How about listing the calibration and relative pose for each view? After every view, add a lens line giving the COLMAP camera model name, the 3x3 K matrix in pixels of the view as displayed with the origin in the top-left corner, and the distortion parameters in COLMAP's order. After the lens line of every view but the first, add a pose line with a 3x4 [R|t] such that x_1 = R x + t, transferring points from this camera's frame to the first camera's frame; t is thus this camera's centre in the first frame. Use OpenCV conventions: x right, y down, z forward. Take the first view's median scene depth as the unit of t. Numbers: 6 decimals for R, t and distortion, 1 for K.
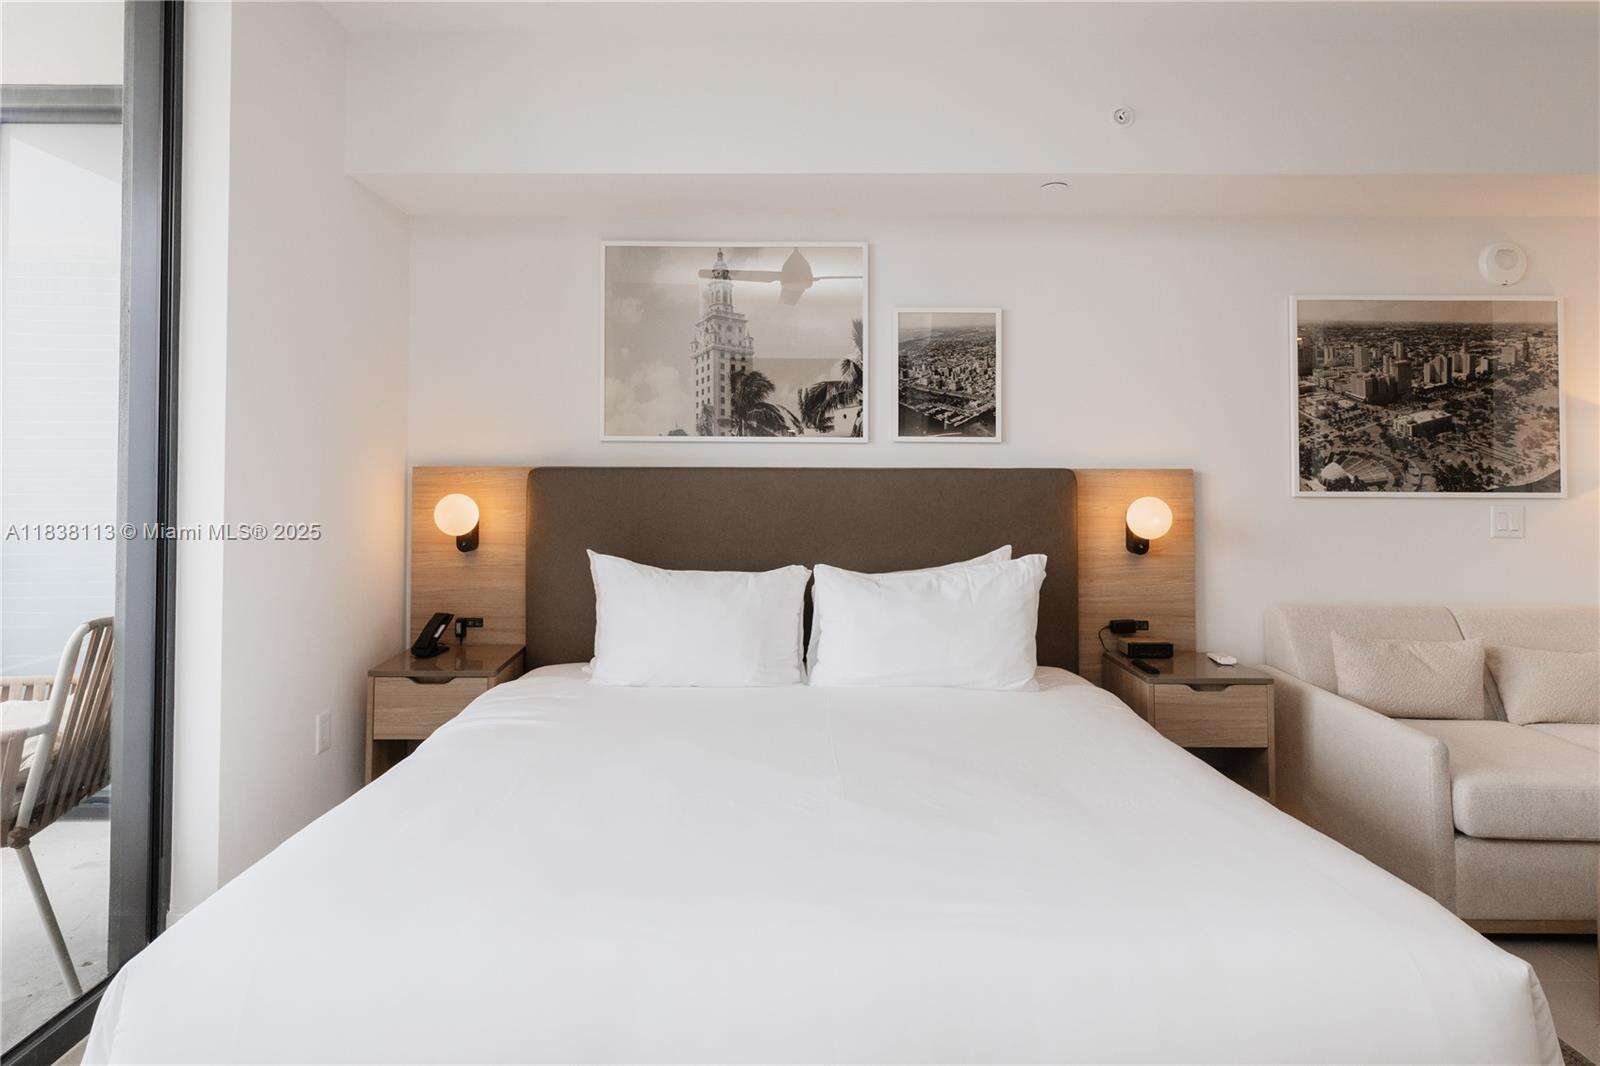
lens RADIAL K [[890.1, 0, 808.7], [0, 890.1, 444.9], [0, 0, 1]] dist [0.001332, 0.000755]
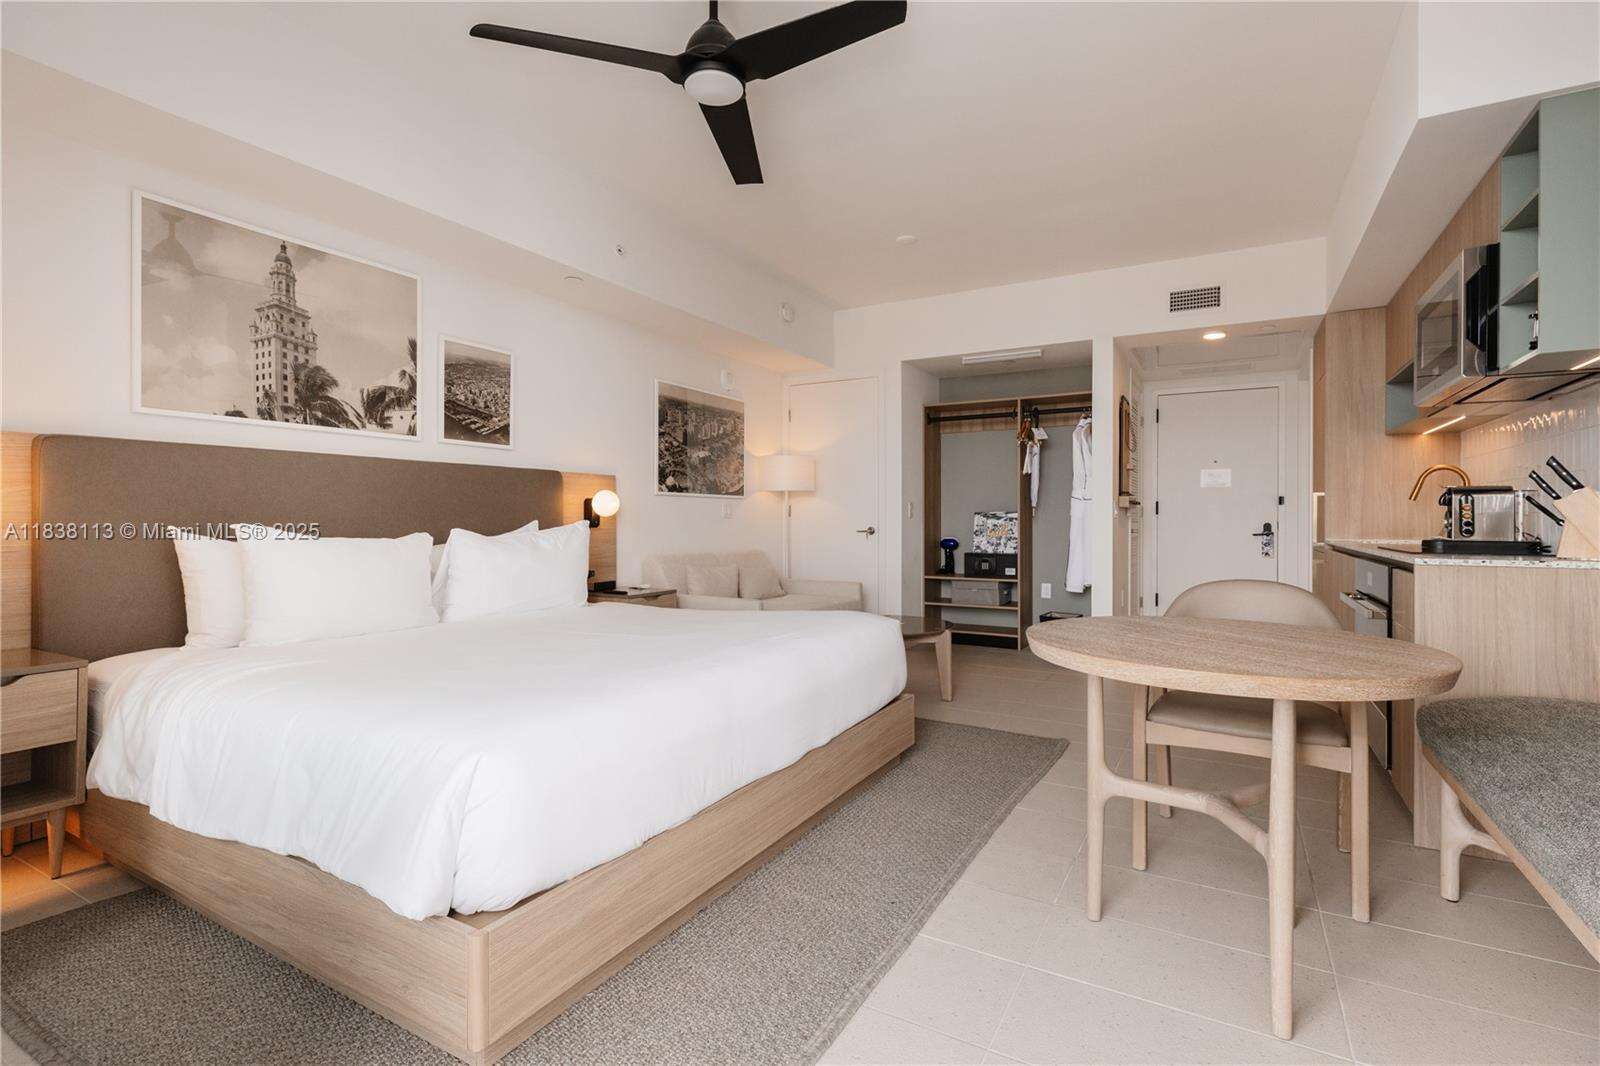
lens RADIAL K [[749.6, 0, 815.3], [0, 749.6, 522.6], [0, 0, 1]] dist [0.000202, 0.000136]
pose [[0.475029, -0.003797, 0.879962, -0.594901], [-0.023809, 0.999569, 0.017166, 0.080458], [-0.879648, -0.029106, 0.474734, 0.029656]]
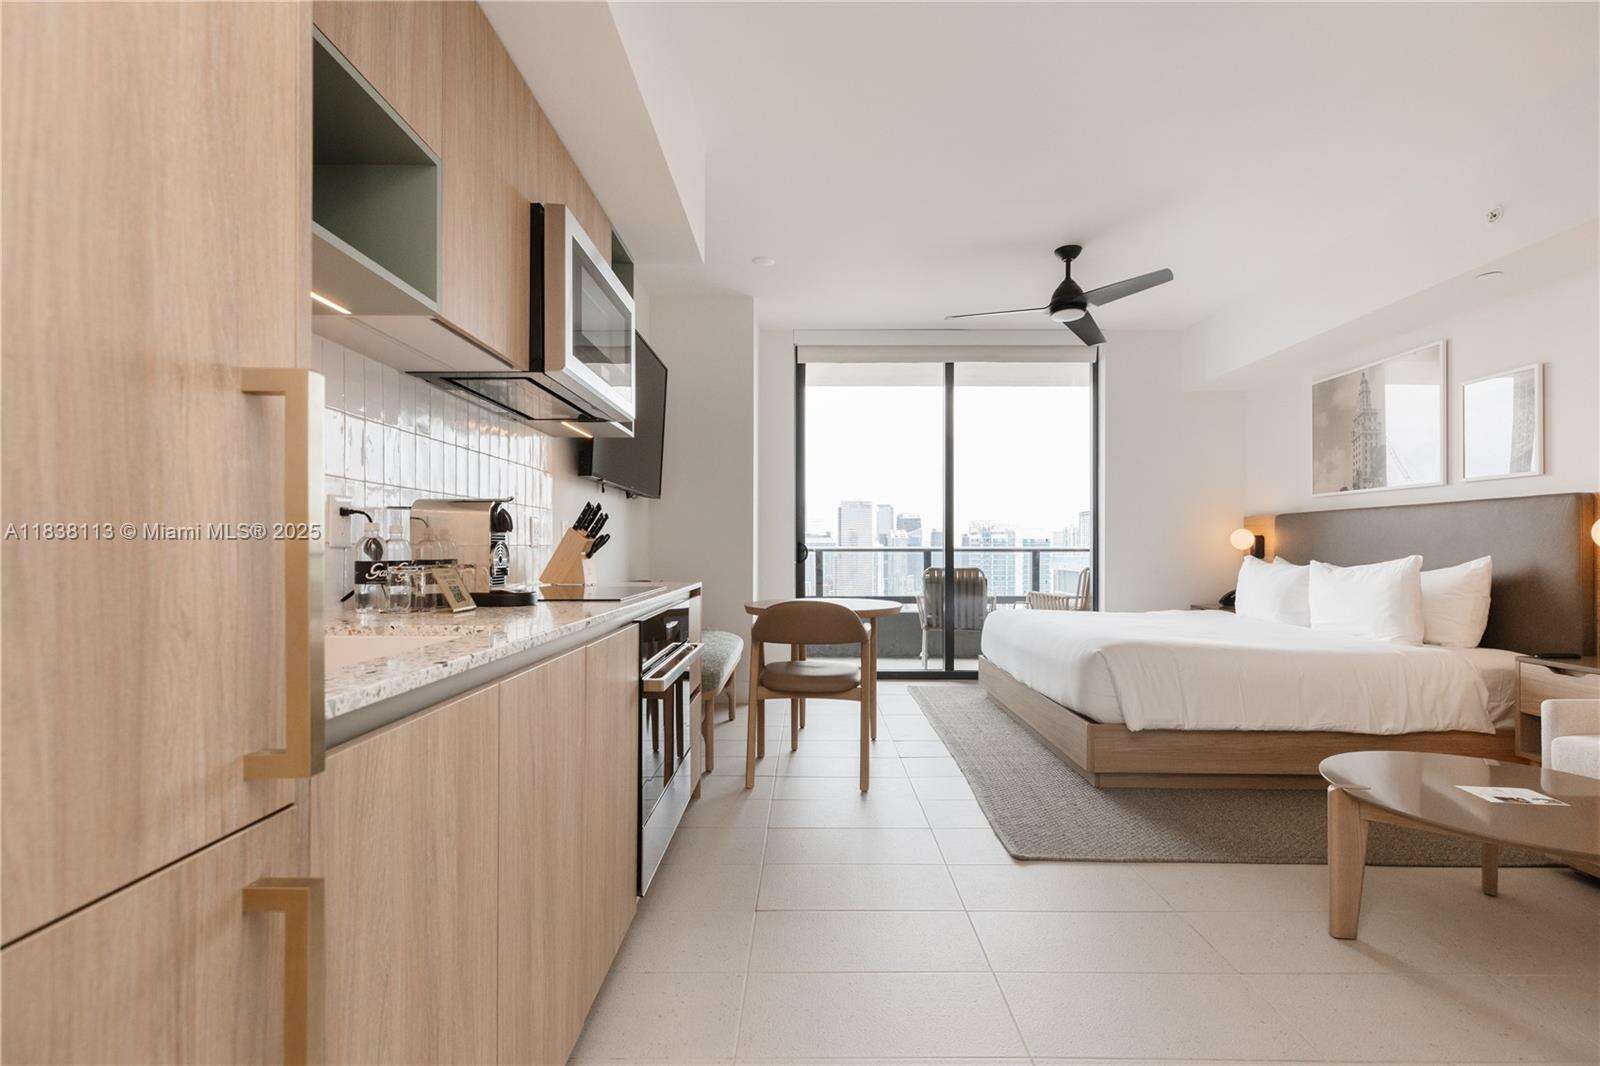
lens RADIAL K [[700.5, 0, 830.6], [0, 700.5, 546.2], [0, 0, 1]] dist [0.000417, 0.000395]
pose [[0.035031, -0.002208, -0.999384, 1.148989], [0.025437, 0.999676, -0.001317, 0.071141], [0.999062, -0.025376, 0.035076, 0.001377]]
